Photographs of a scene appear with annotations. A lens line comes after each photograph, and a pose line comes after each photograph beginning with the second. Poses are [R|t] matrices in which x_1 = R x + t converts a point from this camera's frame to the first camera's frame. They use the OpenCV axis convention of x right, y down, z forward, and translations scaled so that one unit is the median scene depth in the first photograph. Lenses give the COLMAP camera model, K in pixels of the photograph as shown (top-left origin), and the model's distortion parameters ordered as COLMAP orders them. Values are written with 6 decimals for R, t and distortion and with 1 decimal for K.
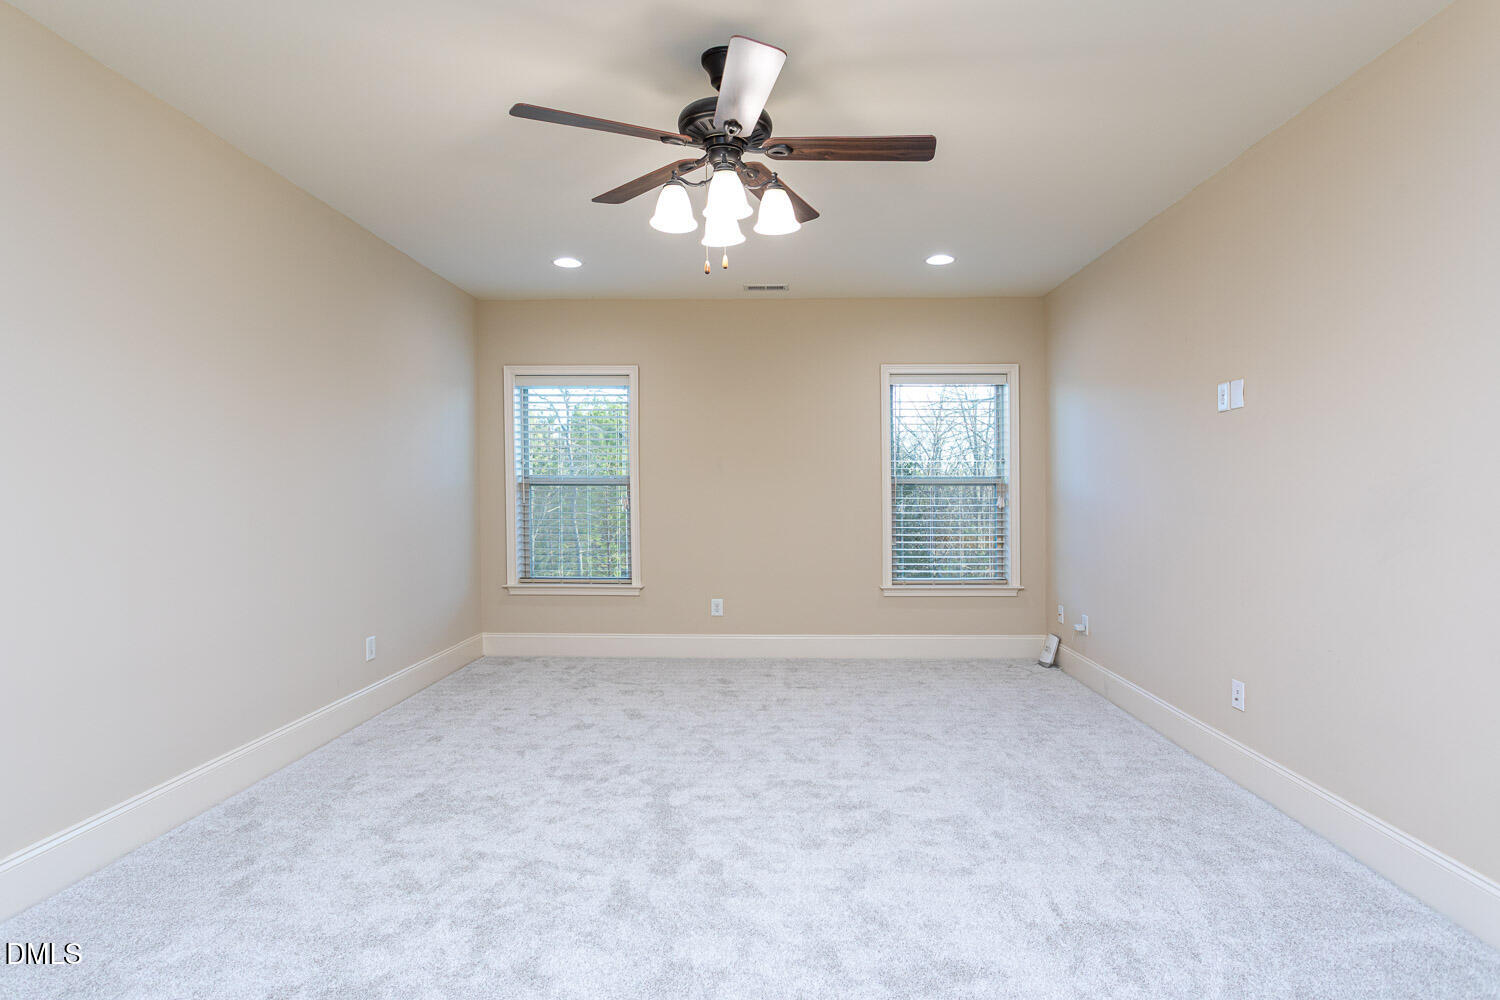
lens RADIAL K [[711.8, 0, 751.2], [0, 711.8, 499.1], [0, 0, 1]] dist [-0.004041, 0.003134]
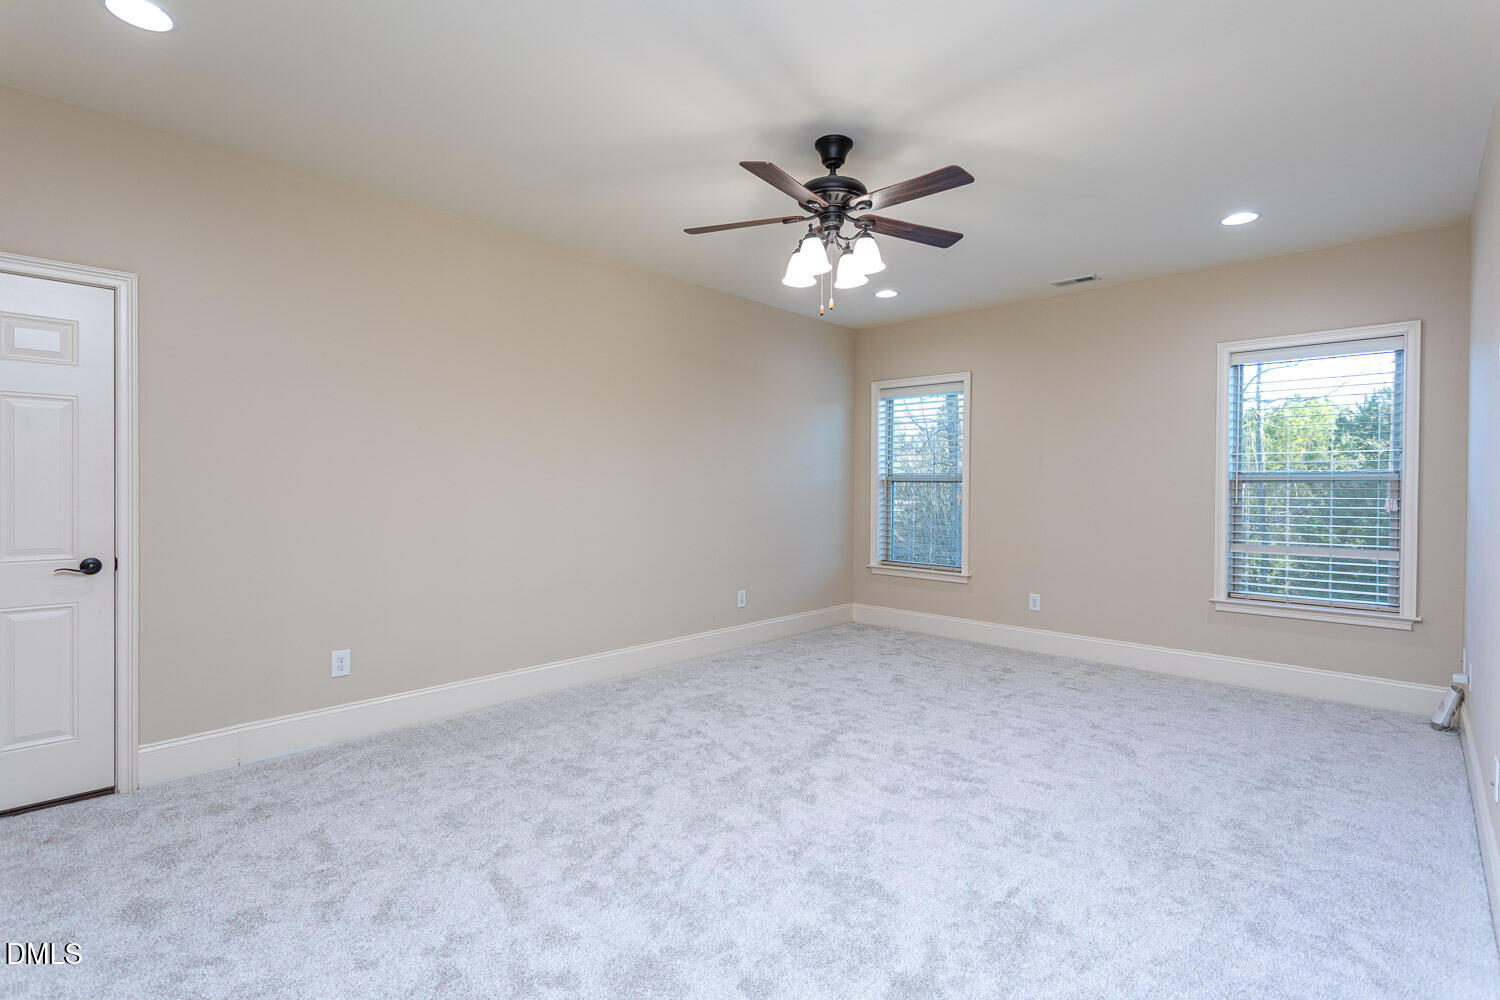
lens RADIAL K [[711.8, 0, 784.5], [0, 711.8, 487.0], [0, 0, 1]] dist [-0.004041, 0.003134]
pose [[0.755895, 0.005447, -0.654671, 0.511634], [-0.013911, 0.999873, -0.007743, 0.000776], [0.654545, 0.014960, 0.755875, -0.002398]]
